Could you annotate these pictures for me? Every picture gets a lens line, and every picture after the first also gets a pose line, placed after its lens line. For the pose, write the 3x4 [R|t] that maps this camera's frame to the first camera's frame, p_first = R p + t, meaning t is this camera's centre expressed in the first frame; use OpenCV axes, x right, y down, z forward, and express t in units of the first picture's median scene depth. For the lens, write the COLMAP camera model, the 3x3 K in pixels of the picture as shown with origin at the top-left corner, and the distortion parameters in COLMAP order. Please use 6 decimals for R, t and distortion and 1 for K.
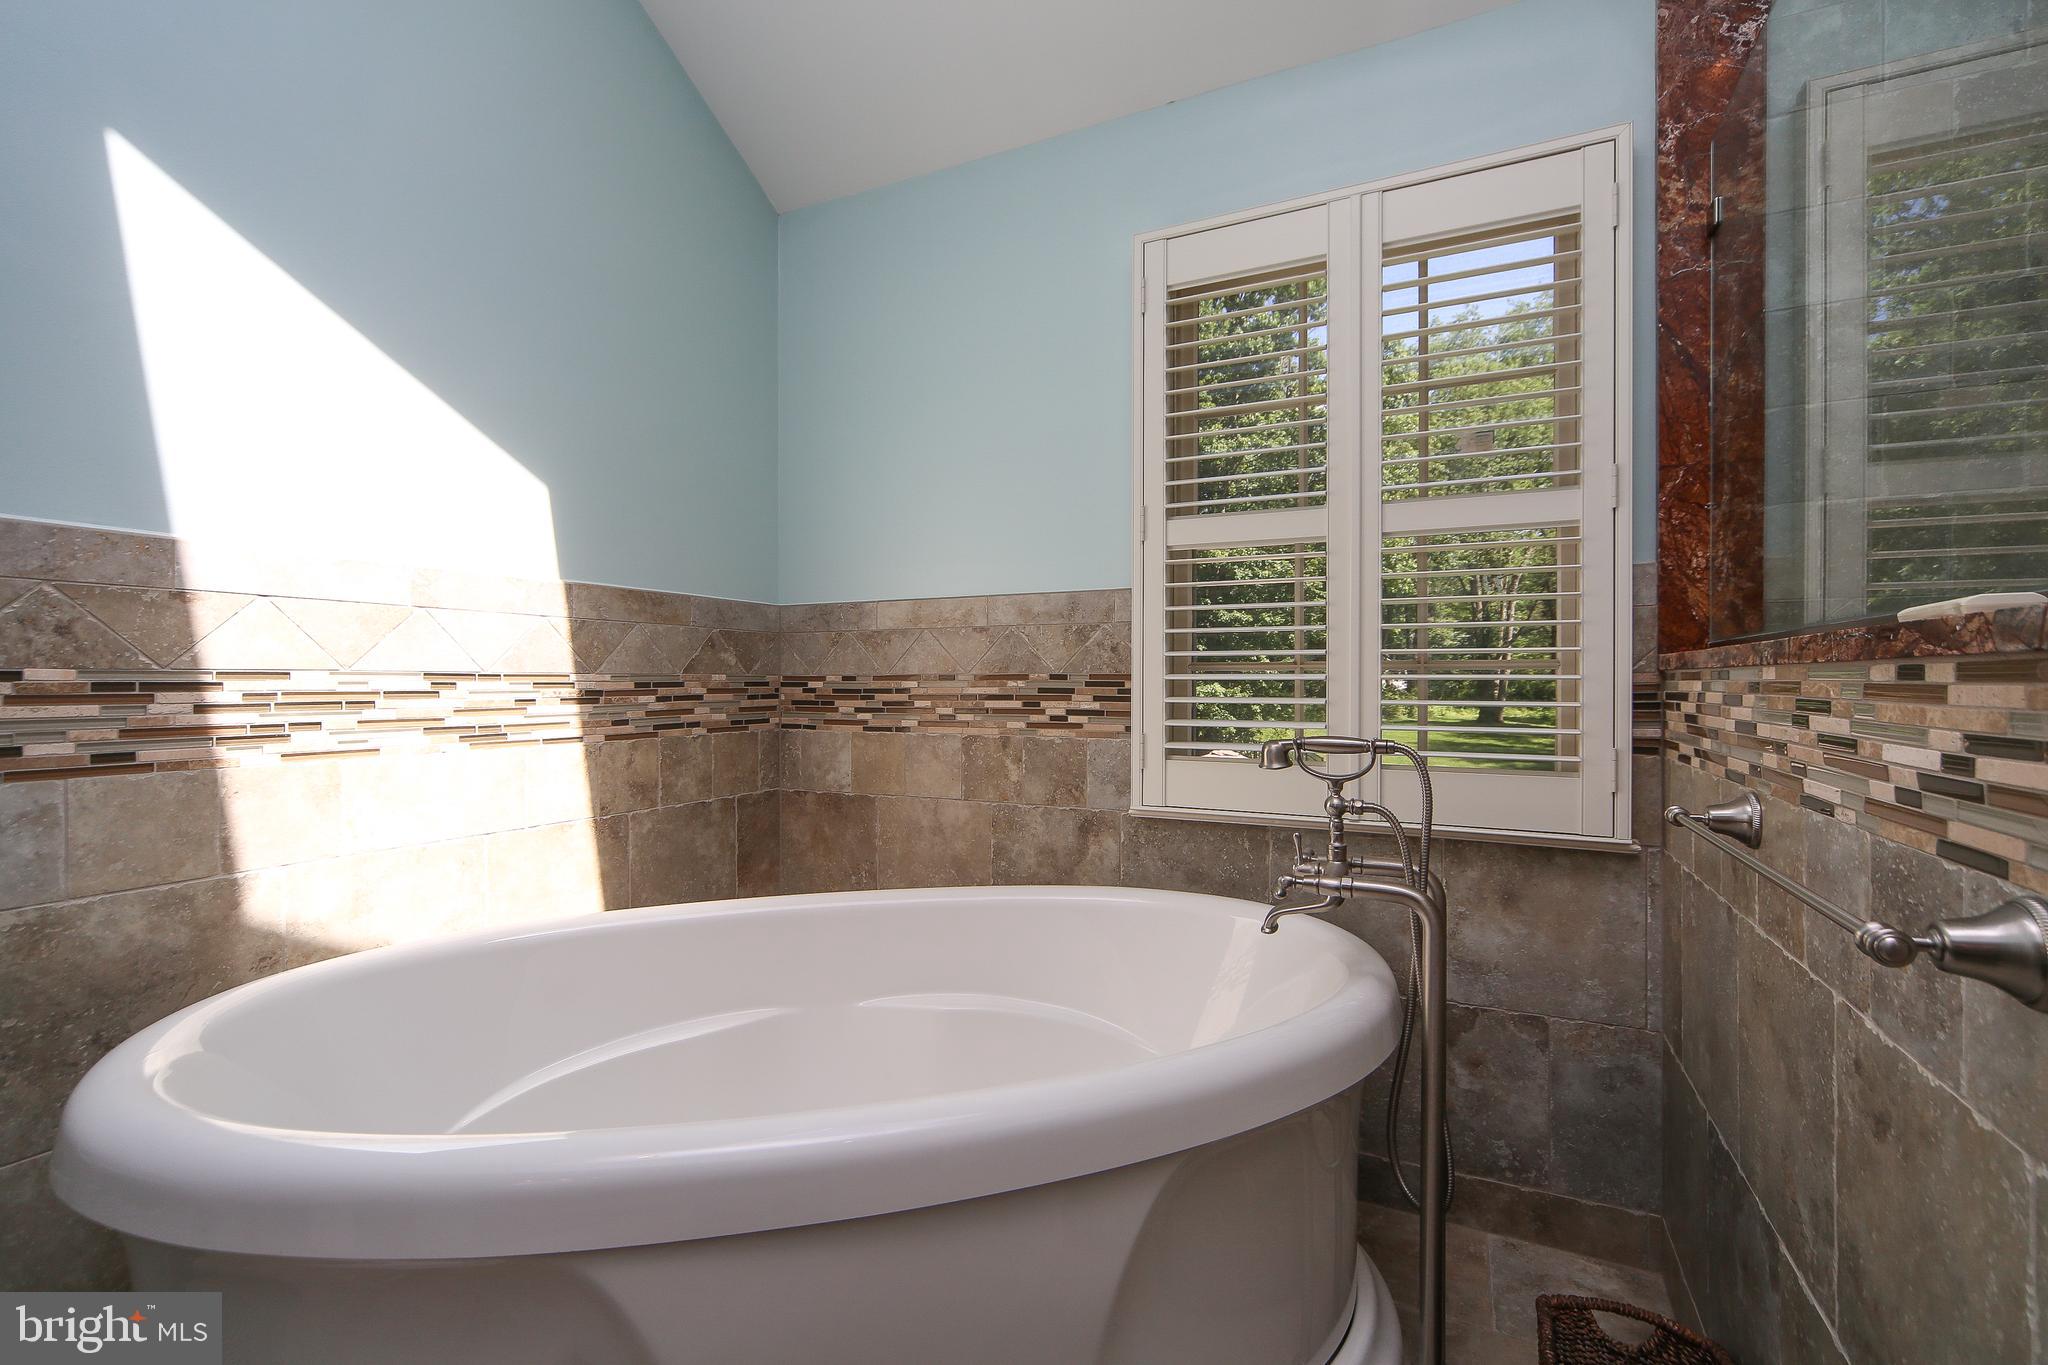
lens RADIAL K [[897.4, 0, 1021.8], [0, 897.4, 680.9], [0, 0, 1]] dist [0.002001, 0.000354]
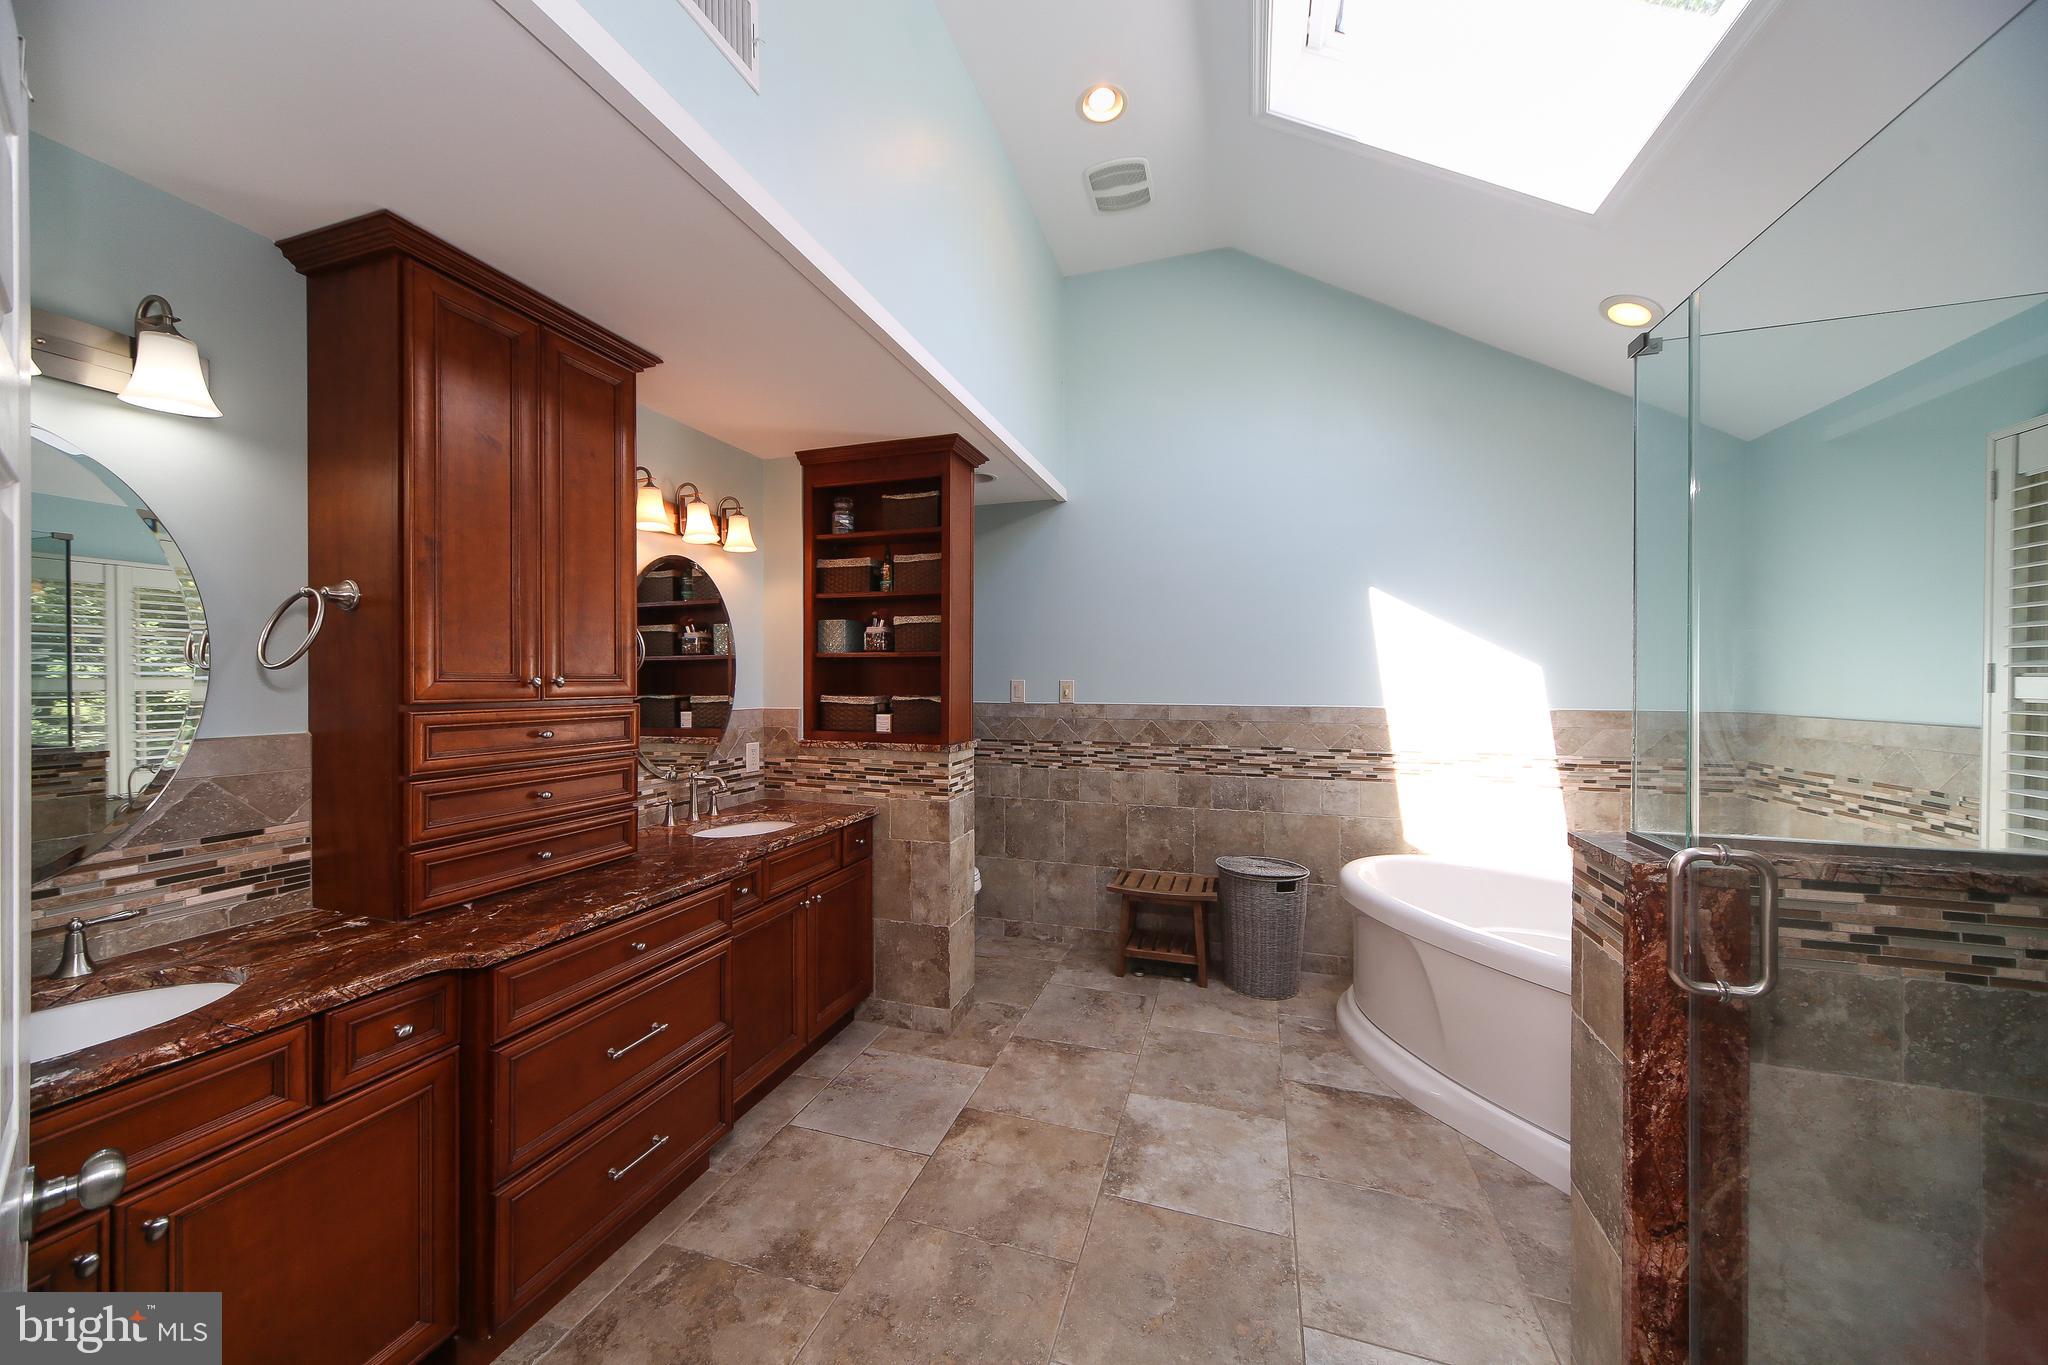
lens RADIAL K [[700.0, 0, 1022.5], [0, 700.0, 684.9], [0, 0, 1]] dist [0.000219, 0.000001]
pose [[0.141577, 0.004918, -0.989915, 0.806013], [-0.003168, 0.999985, 0.004515, -0.153551], [0.989922, 0.002497, 0.141591, -0.377197]]
